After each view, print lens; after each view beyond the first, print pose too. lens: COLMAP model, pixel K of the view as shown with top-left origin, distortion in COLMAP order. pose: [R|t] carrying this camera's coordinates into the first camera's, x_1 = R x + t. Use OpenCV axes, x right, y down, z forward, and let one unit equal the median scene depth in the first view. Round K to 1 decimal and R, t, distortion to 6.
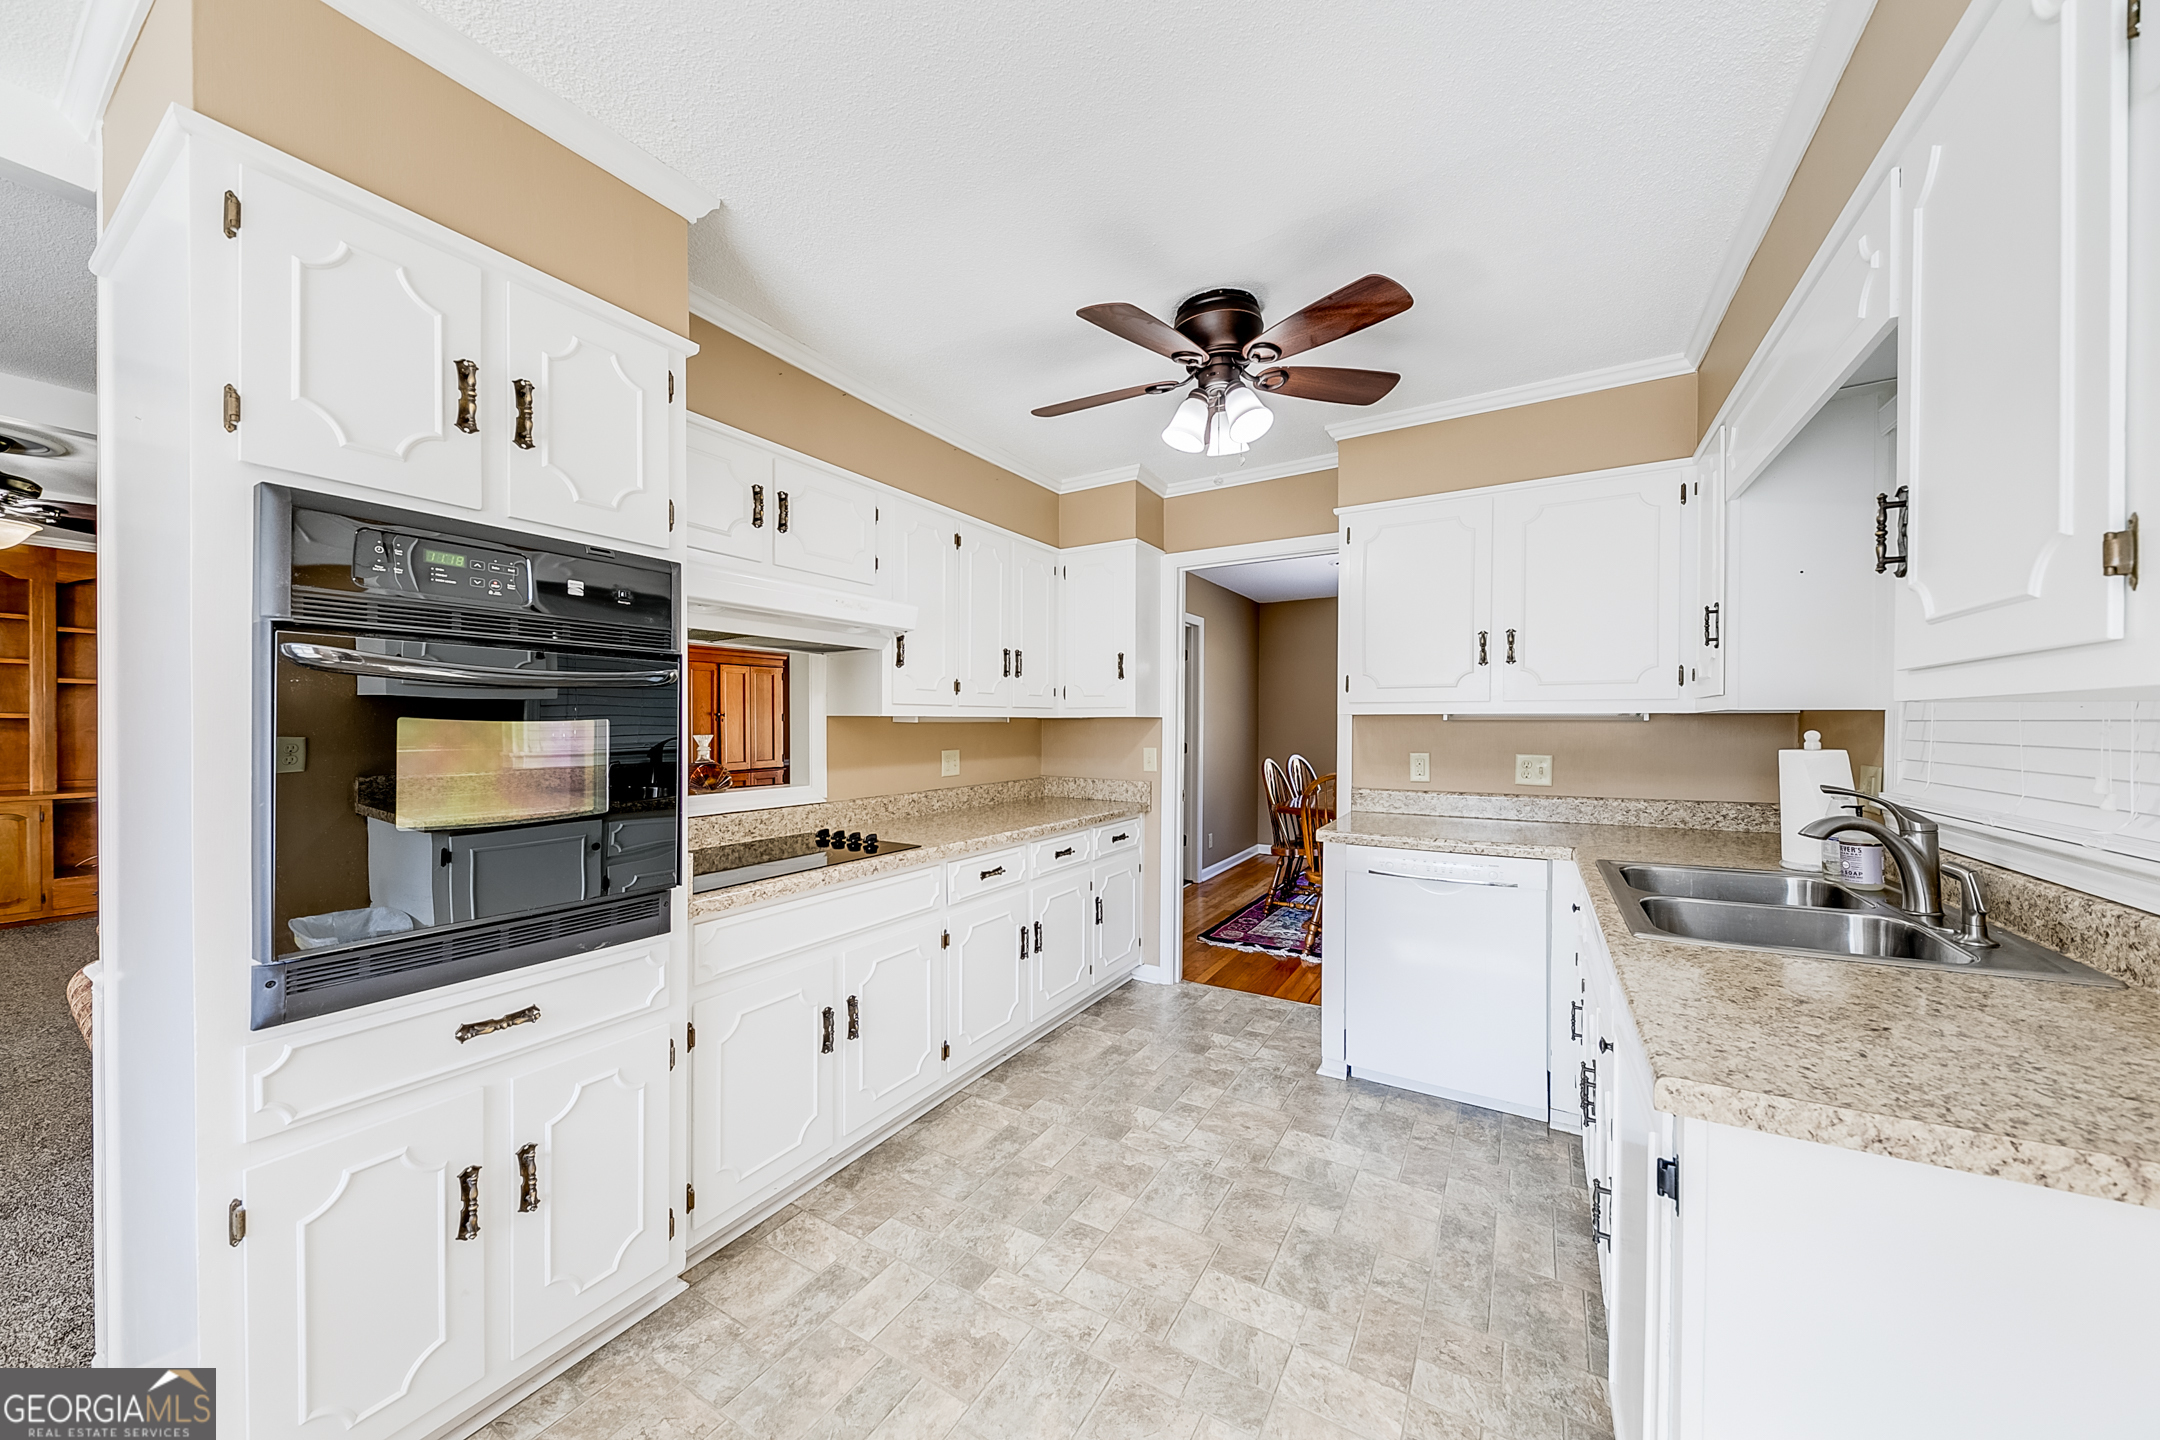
lens RADIAL K [[740.2, 0, 1086.1], [0, 740.2, 726.5], [0, 0, 1]] dist [0.007905, -0.001486]
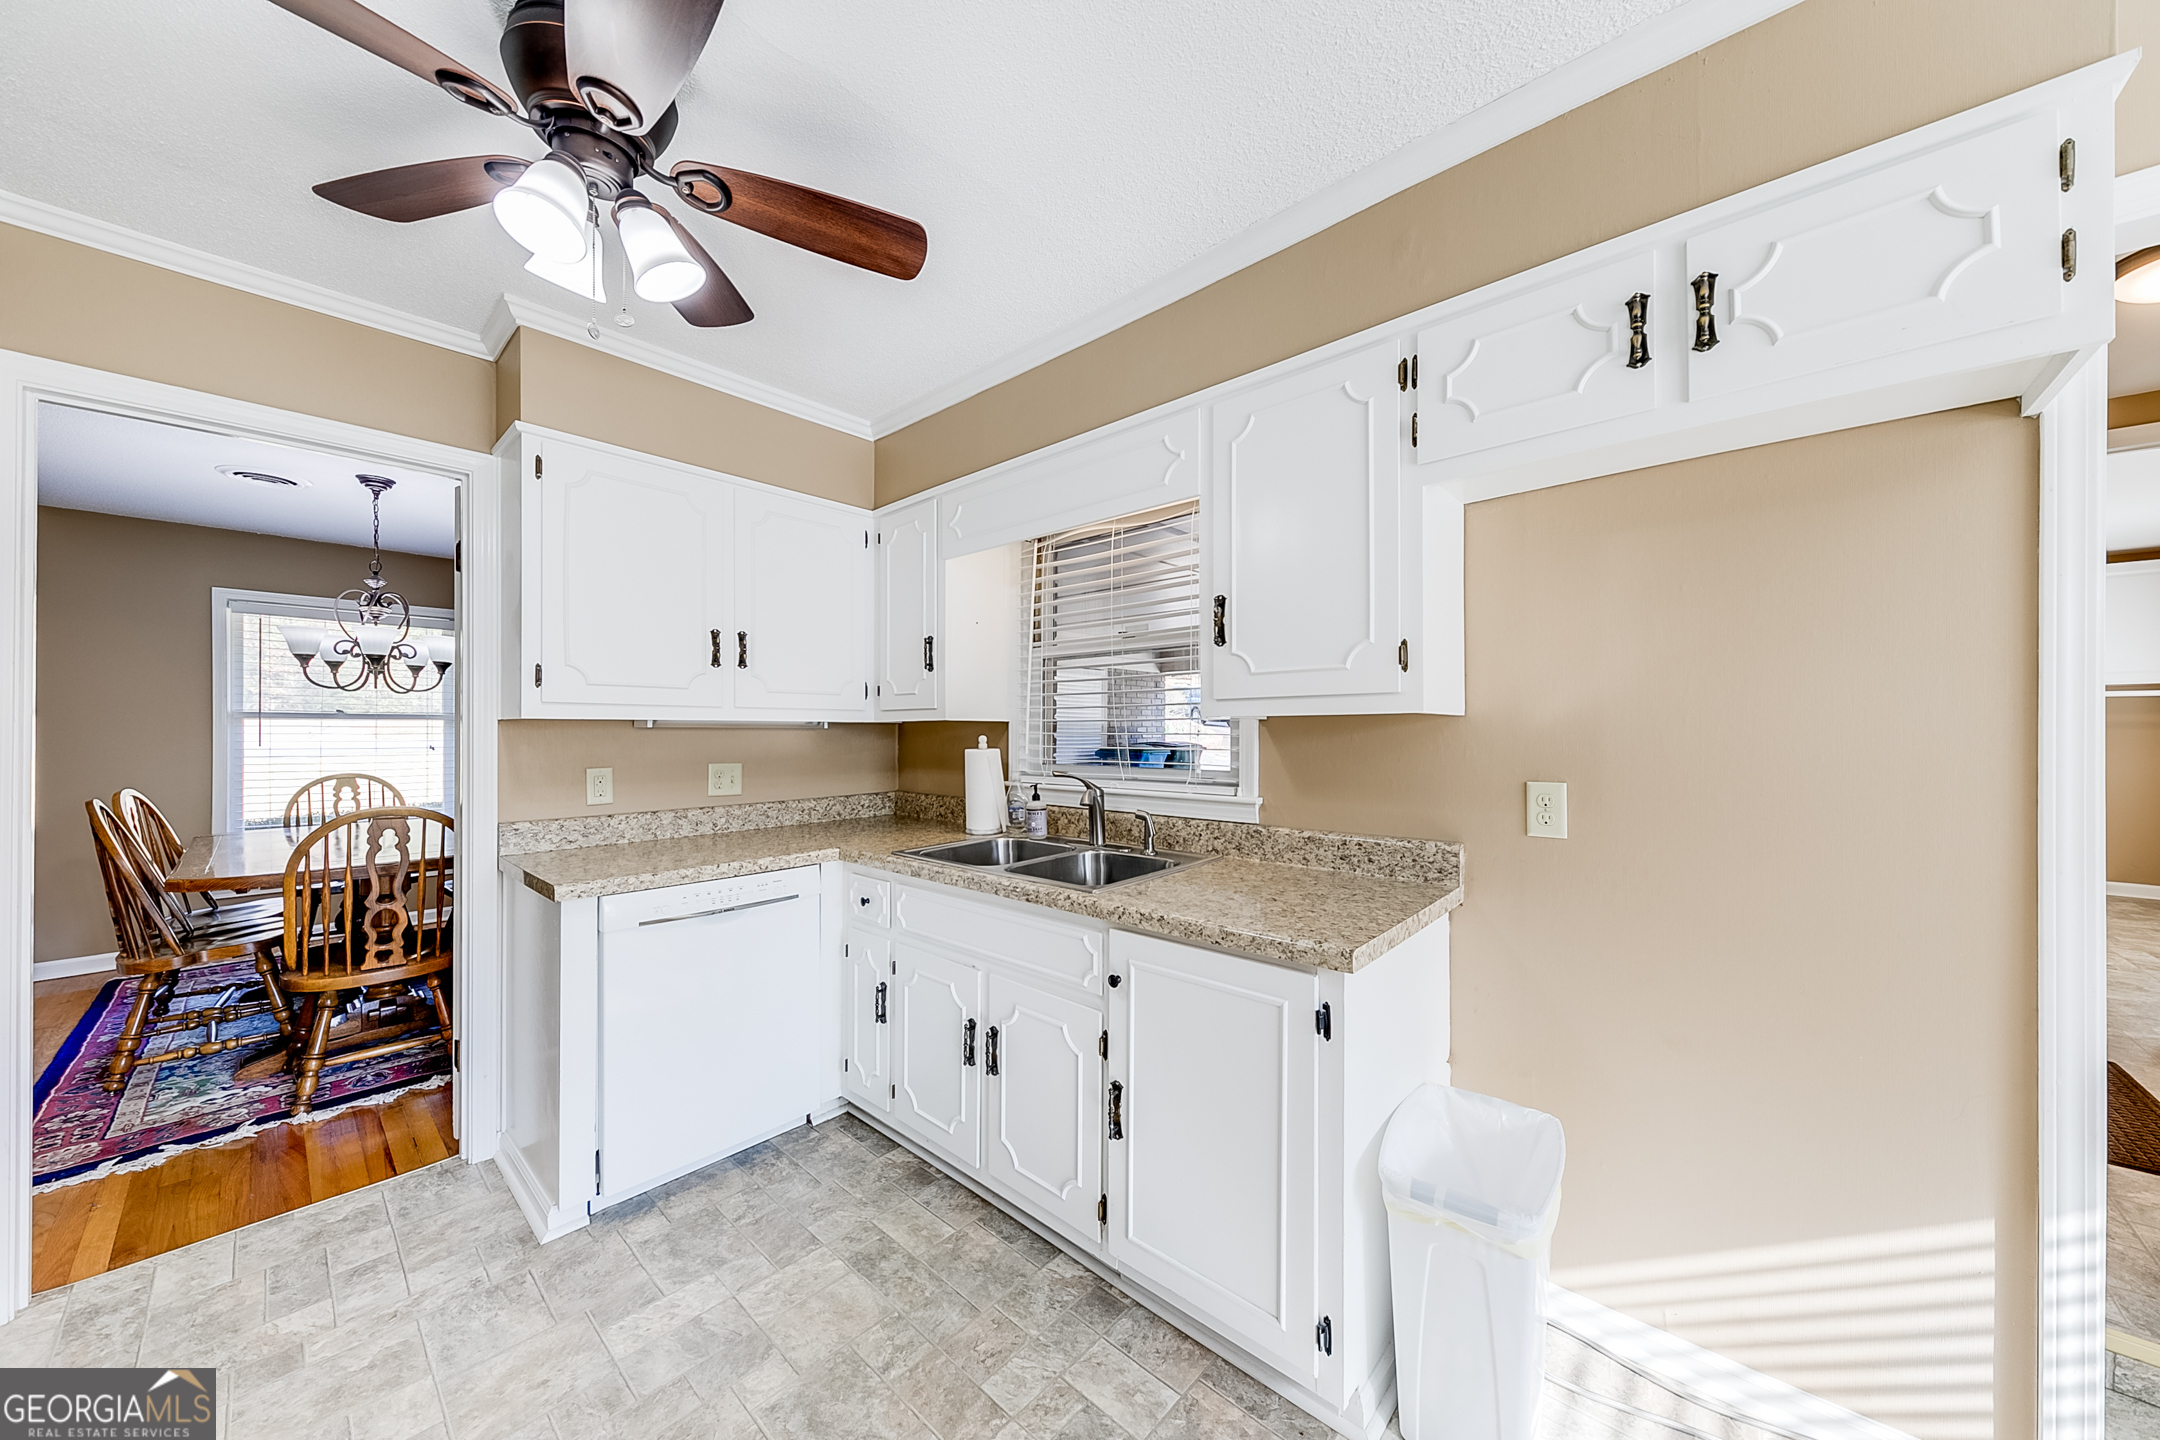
lens RADIAL K [[740.2, 0, 1089.5], [0, 740.2, 731.8], [0, 0, 1]] dist [0.007905, -0.001486]
pose [[0.193664, -0.001973, 0.981066, -0.294624], [0.006183, 0.999981, 0.000790, -0.001145], [-0.981048, 0.005913, 0.193673, 0.414716]]
